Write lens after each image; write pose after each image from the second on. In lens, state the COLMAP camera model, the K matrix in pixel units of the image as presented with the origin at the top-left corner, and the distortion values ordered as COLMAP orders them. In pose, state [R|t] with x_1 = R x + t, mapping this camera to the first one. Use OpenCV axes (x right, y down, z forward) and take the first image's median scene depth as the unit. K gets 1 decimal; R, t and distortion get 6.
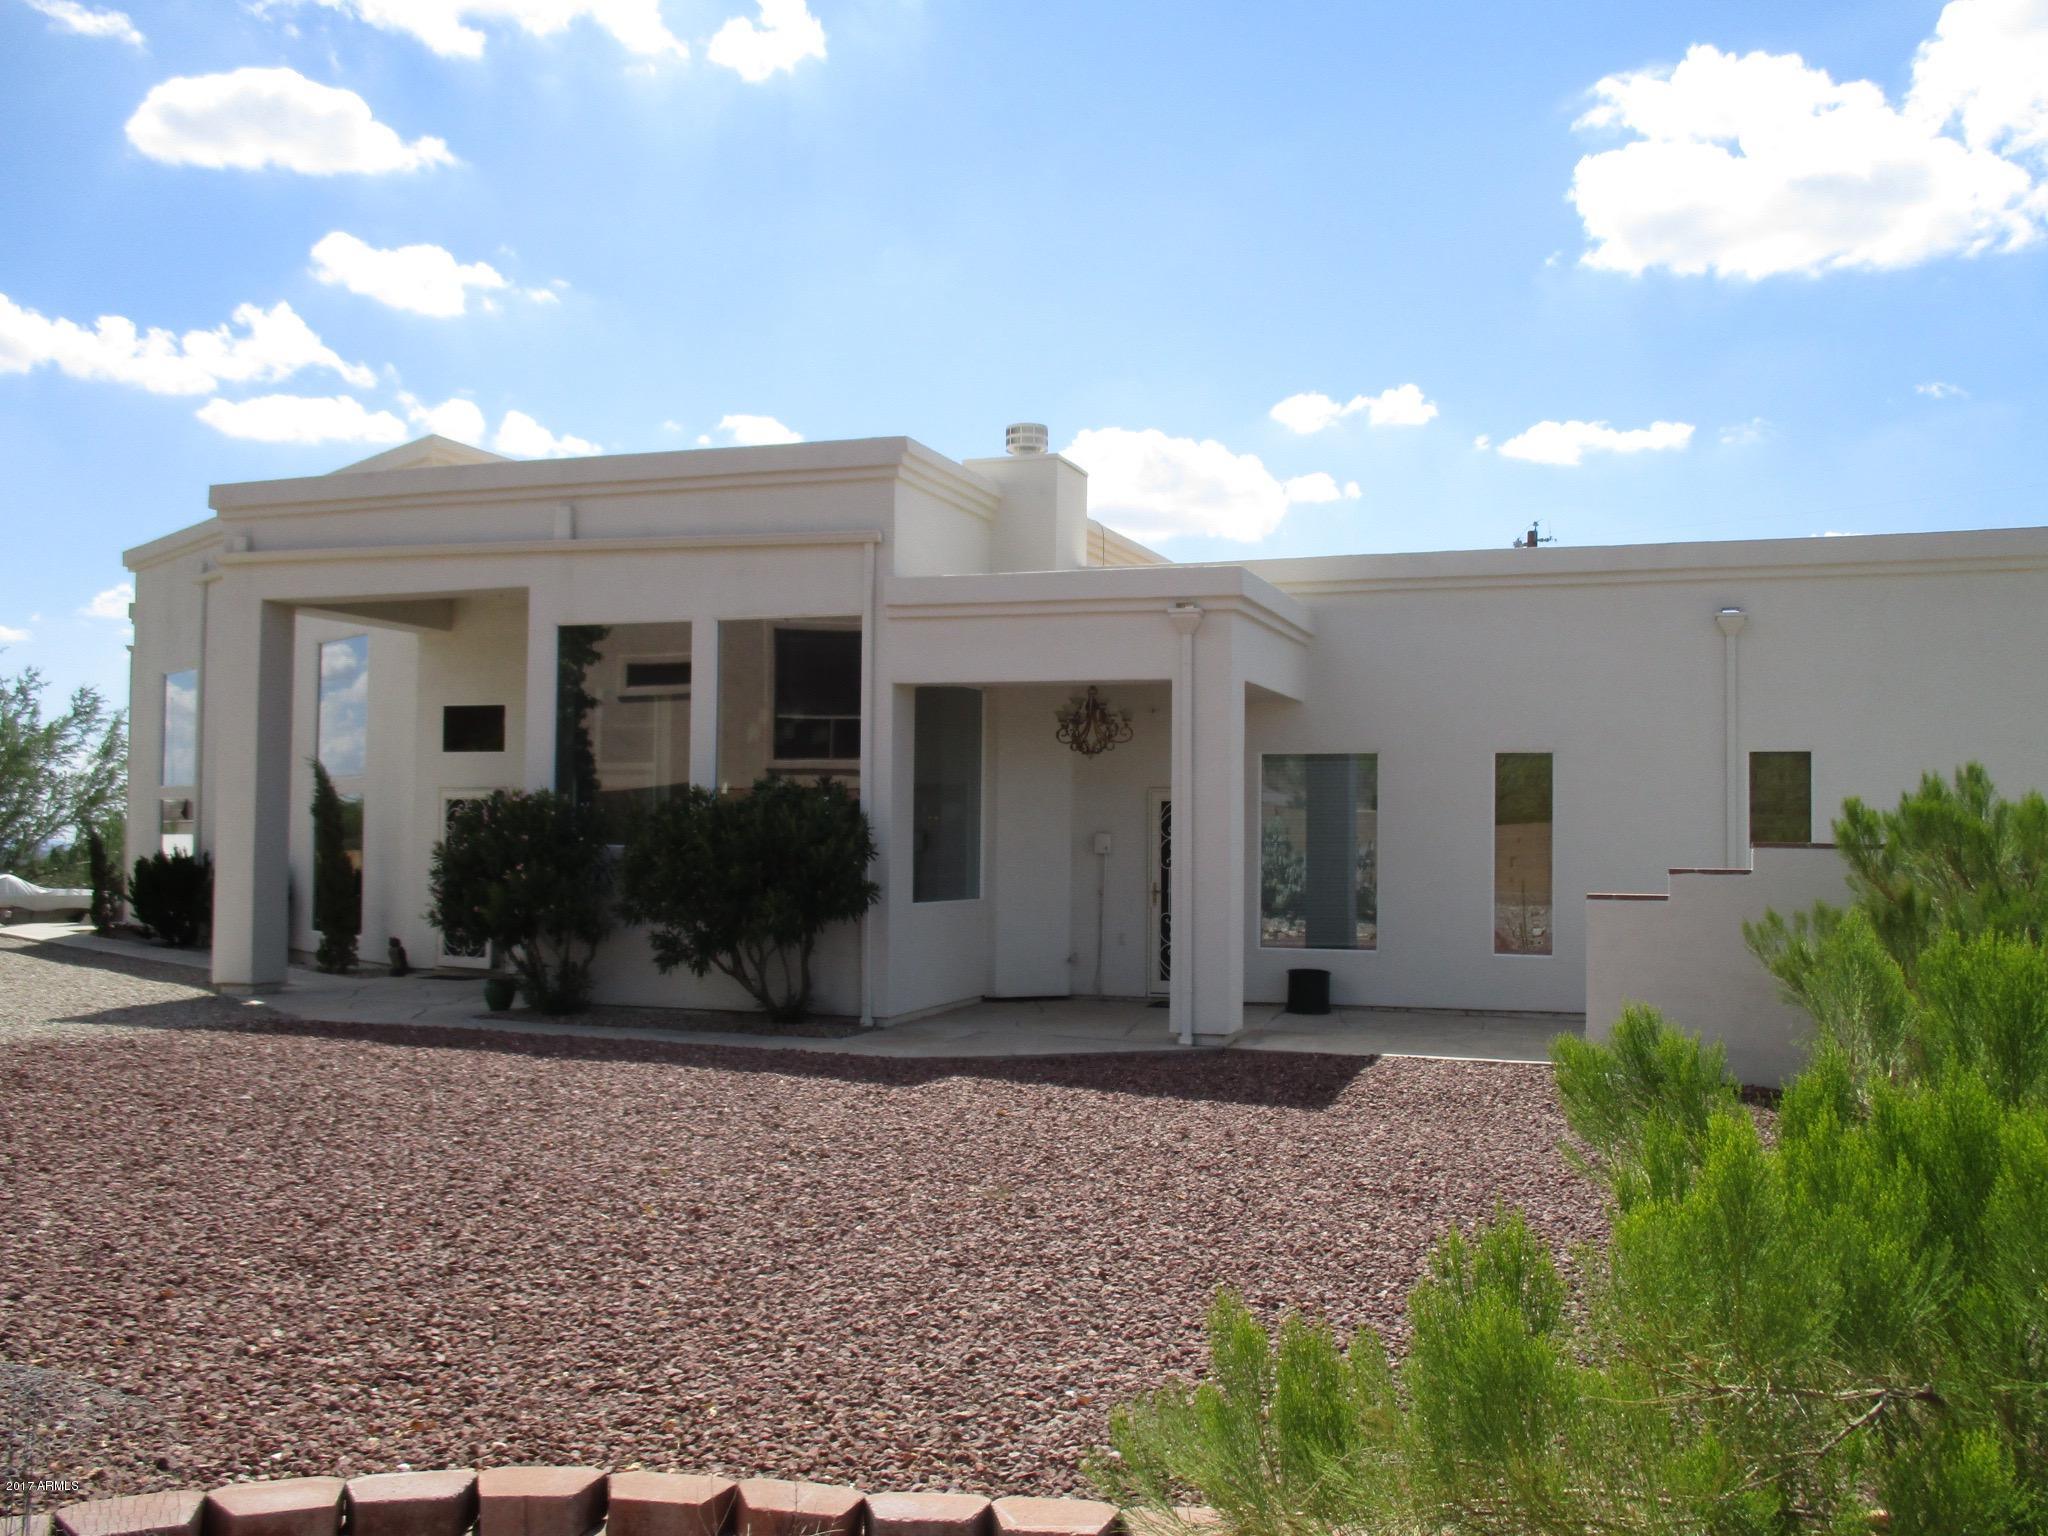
lens RADIAL K [[1865.8, 0, 1027.6], [0, 1865.8, 774.7], [0, 0, 1]] dist [-0.039665, 0.023053]
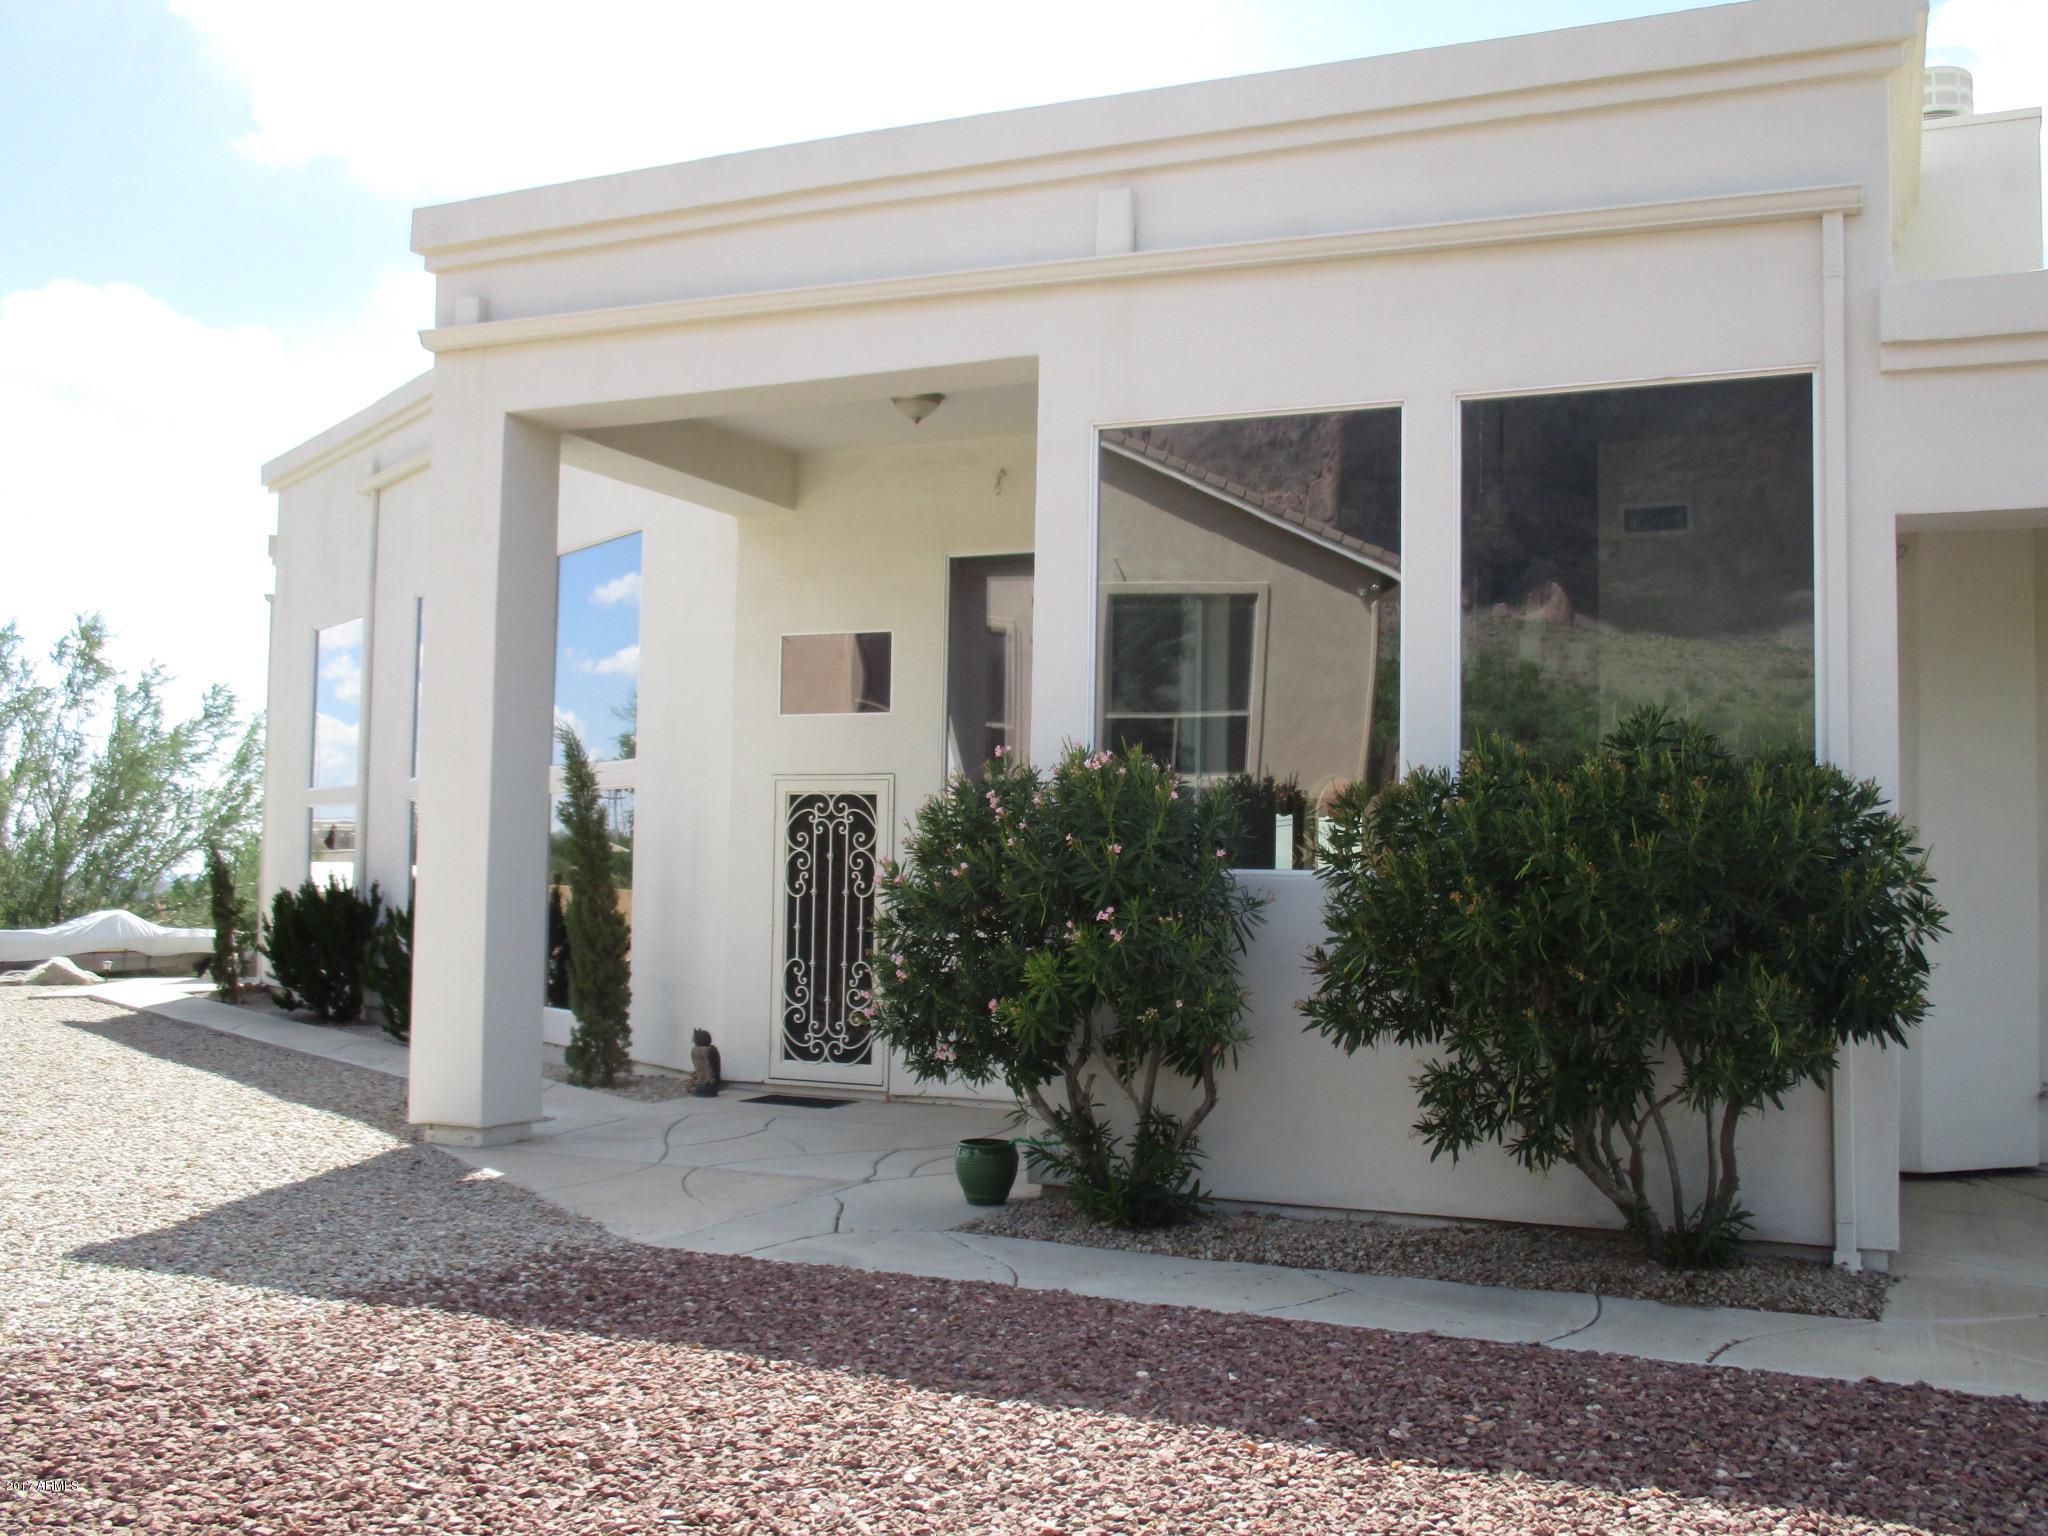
lens RADIAL K [[1931.2, 0, 1022.8], [0, 1931.2, 763.1], [0, 0, 1]] dist [-0.037403, 0.000000]
pose [[0.996927, 0.000960, -0.078328, -0.146132], [-0.002889, 0.999695, -0.024508, 0.013949], [0.078281, 0.024659, 0.996626, 0.304159]]
